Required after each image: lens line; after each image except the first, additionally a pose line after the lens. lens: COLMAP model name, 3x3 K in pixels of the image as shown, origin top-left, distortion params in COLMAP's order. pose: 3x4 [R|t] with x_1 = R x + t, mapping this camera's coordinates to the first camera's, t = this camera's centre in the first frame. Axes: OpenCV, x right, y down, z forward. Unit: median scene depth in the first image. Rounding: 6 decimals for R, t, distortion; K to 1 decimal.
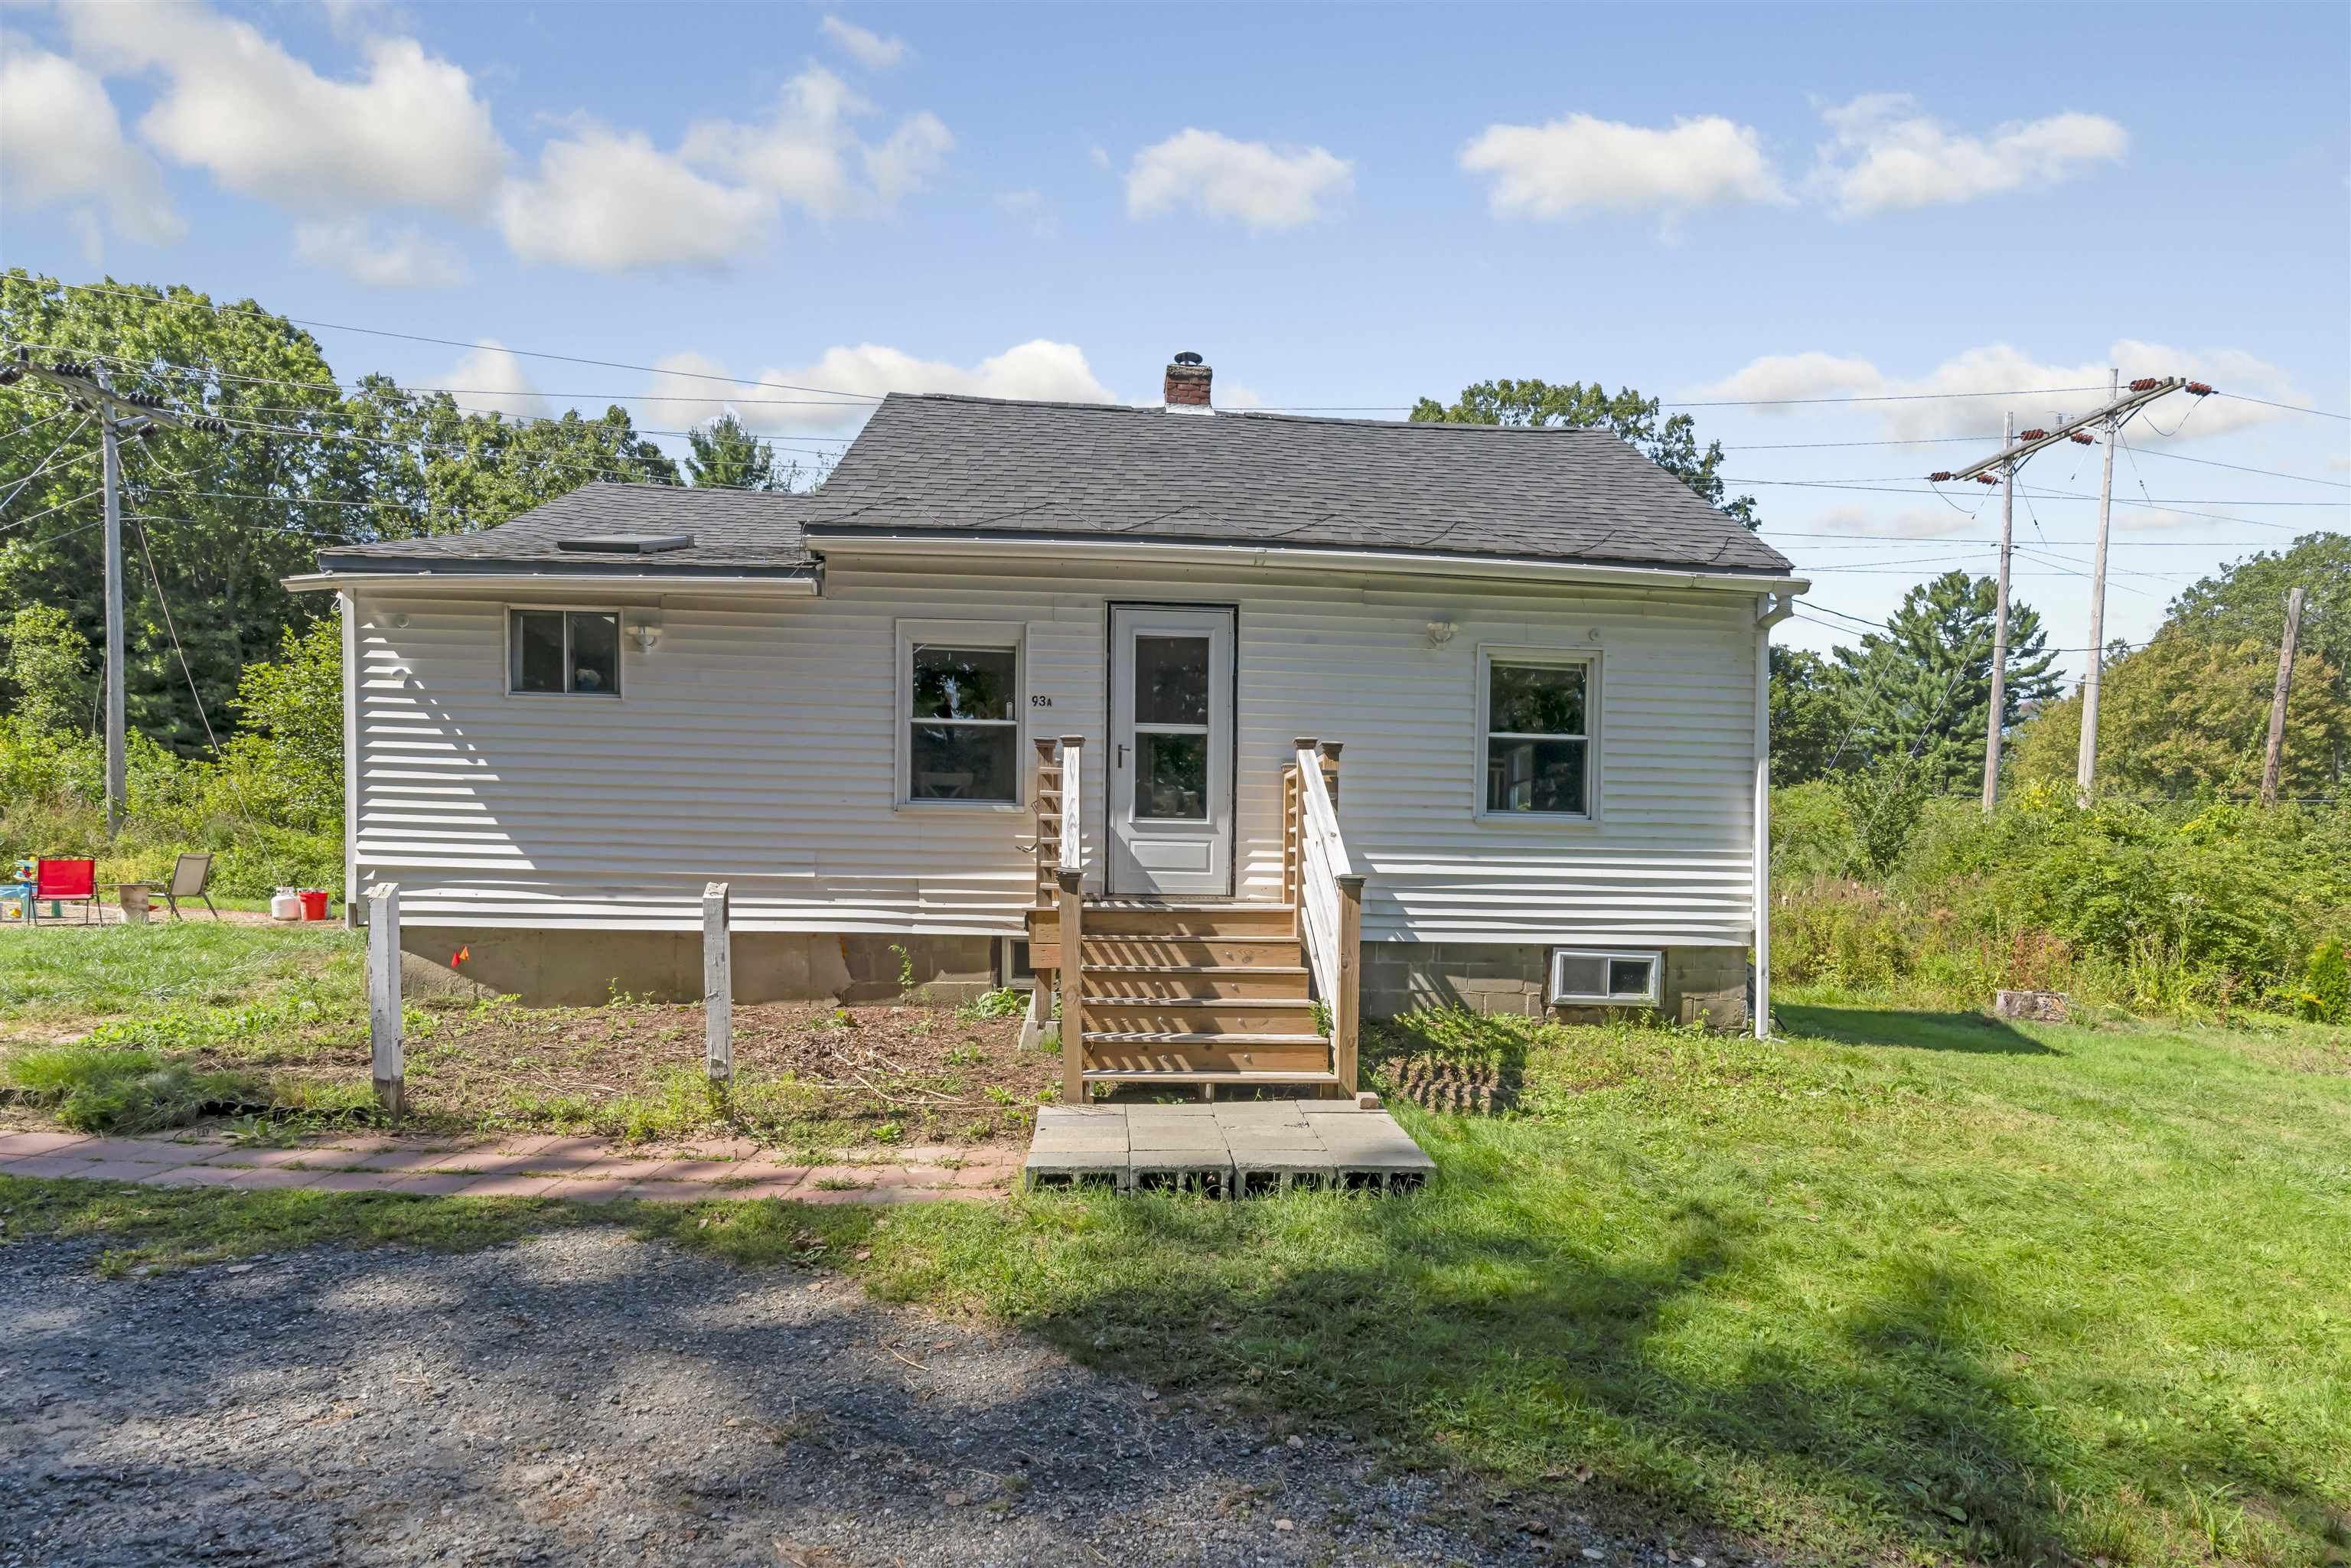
lens RADIAL K [[1172.1, 0, 1175.1], [0, 1172.1, 929.6], [0, 0, 1]] dist [-0.008849, 0.000405]
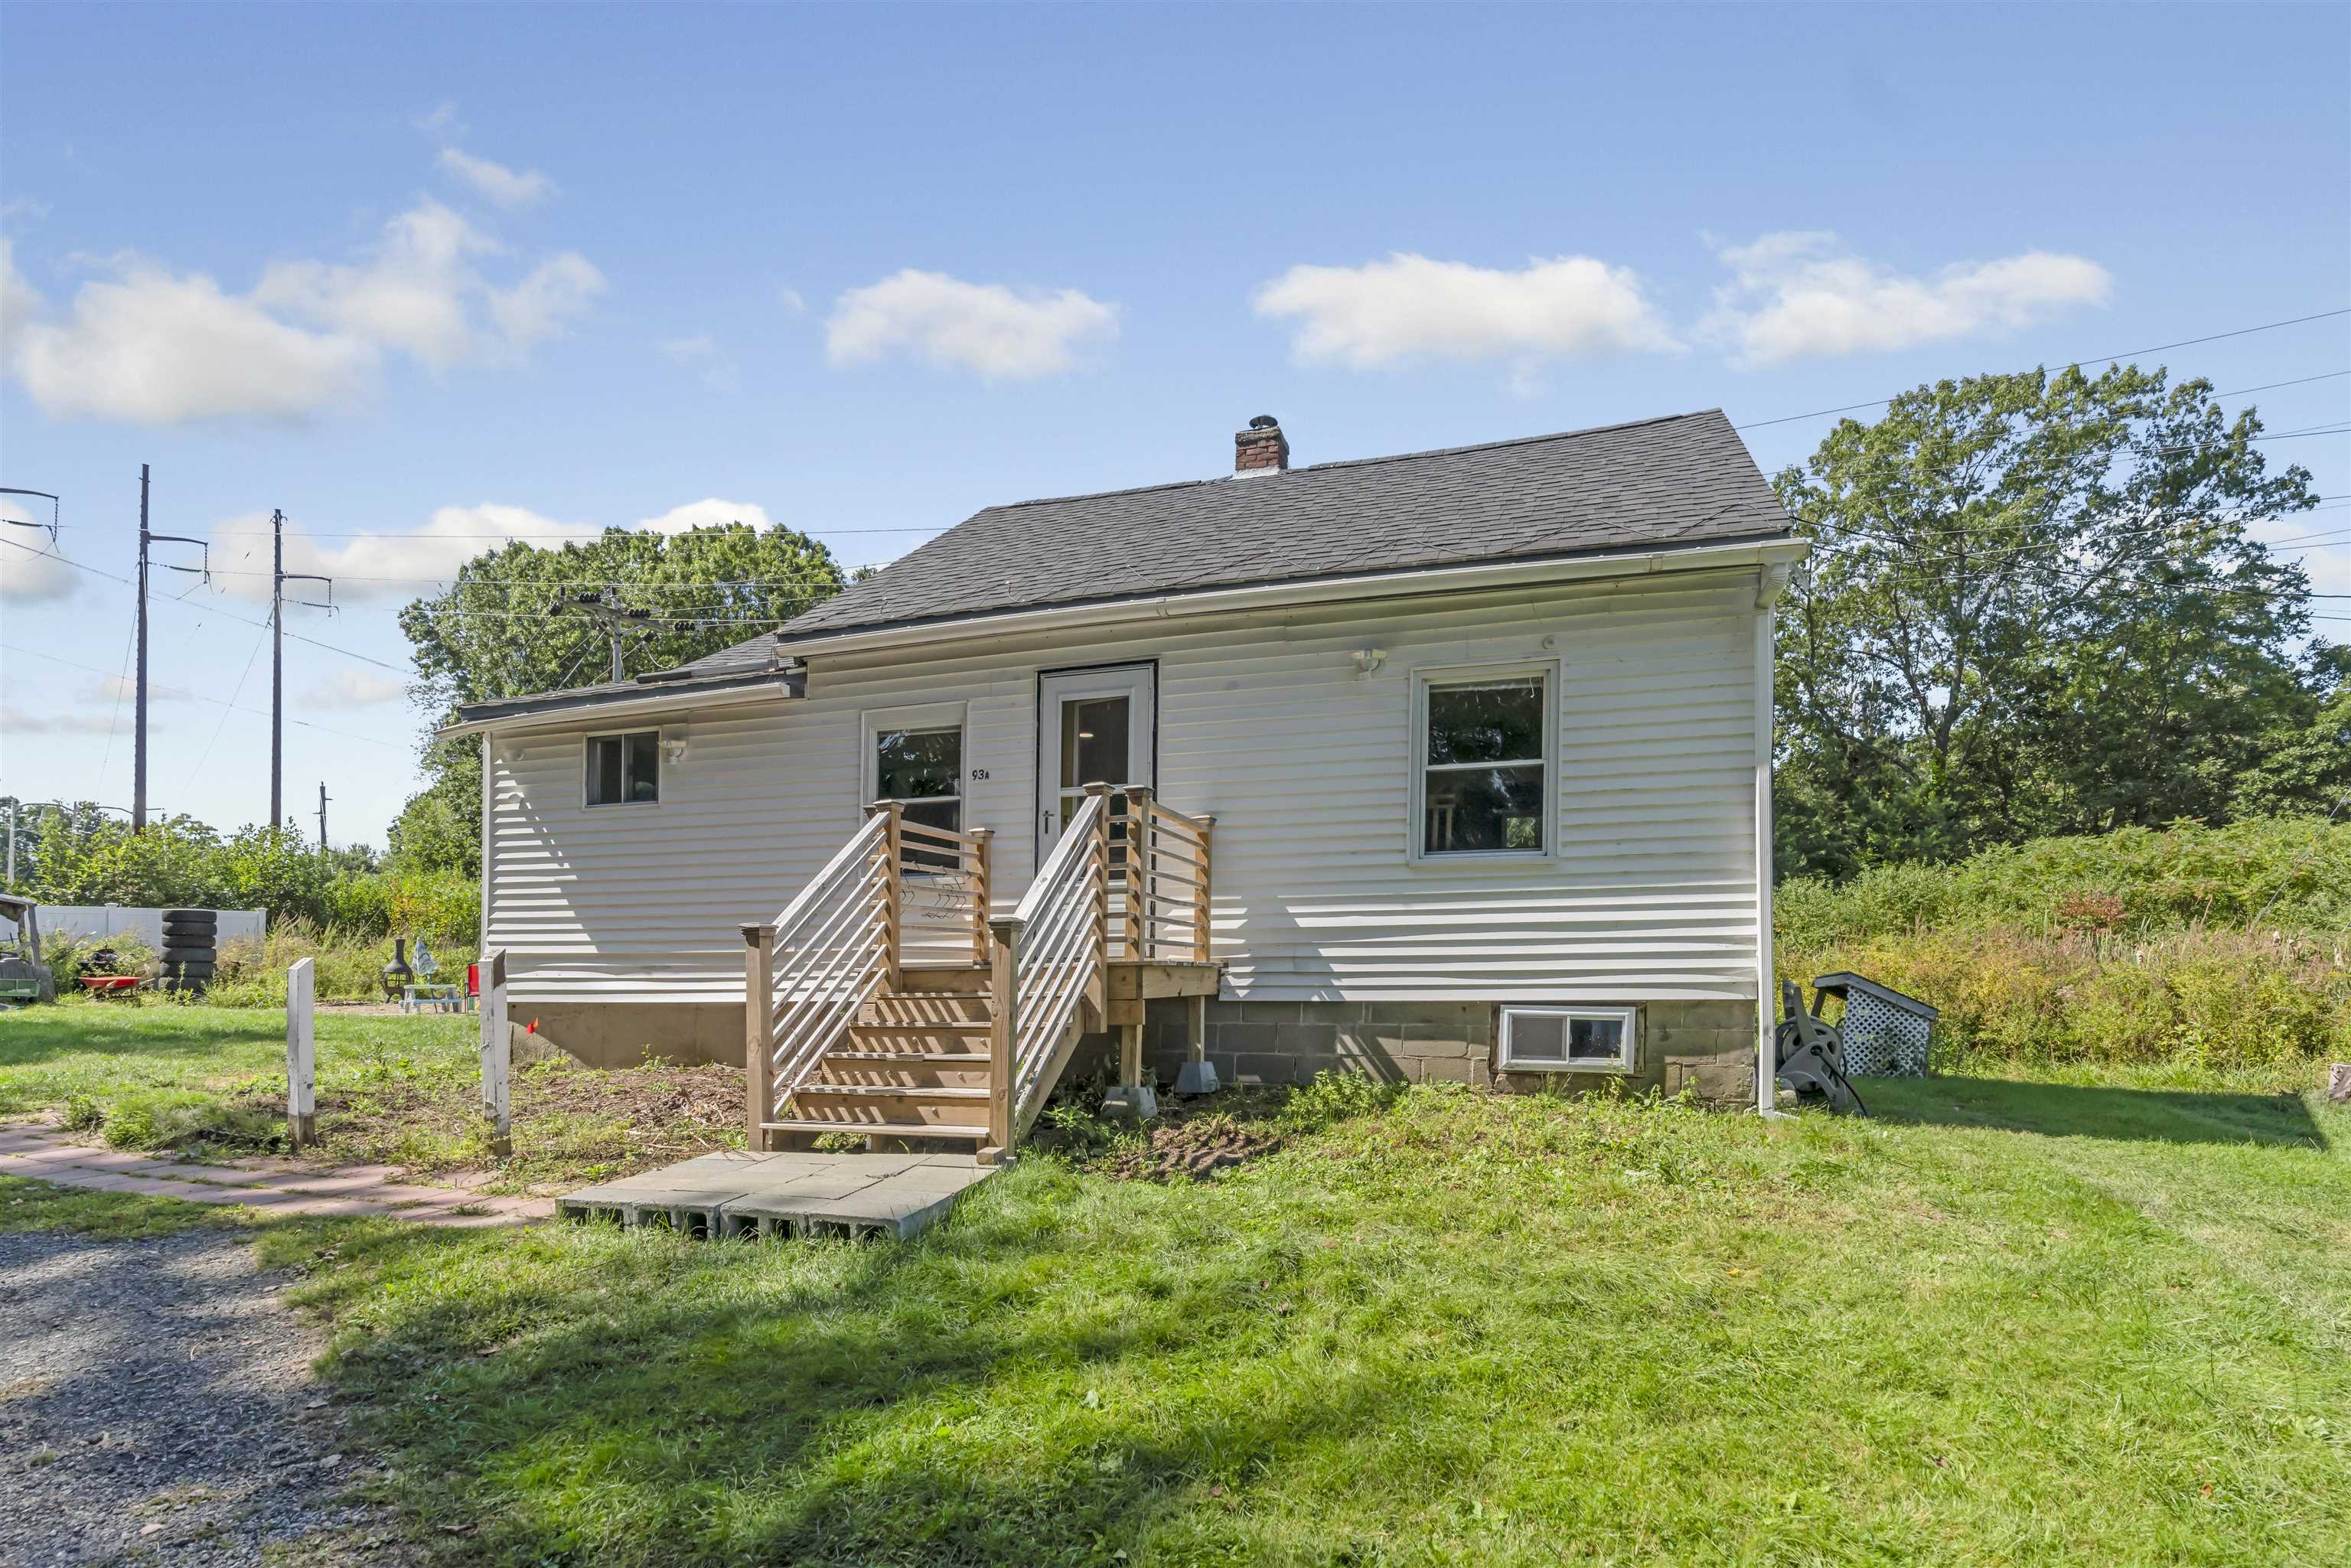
lens RADIAL K [[1152.3, 0, 1248.2], [0, 1152.3, 998.8], [0, 0, 1]] dist [-0.037601, 0.064177]
pose [[0.935611, -0.019832, -0.352475, 0.457365], [0.011768, 0.999618, -0.025007, 0.030462], [0.352837, 0.019248, 0.935487, 0.138570]]
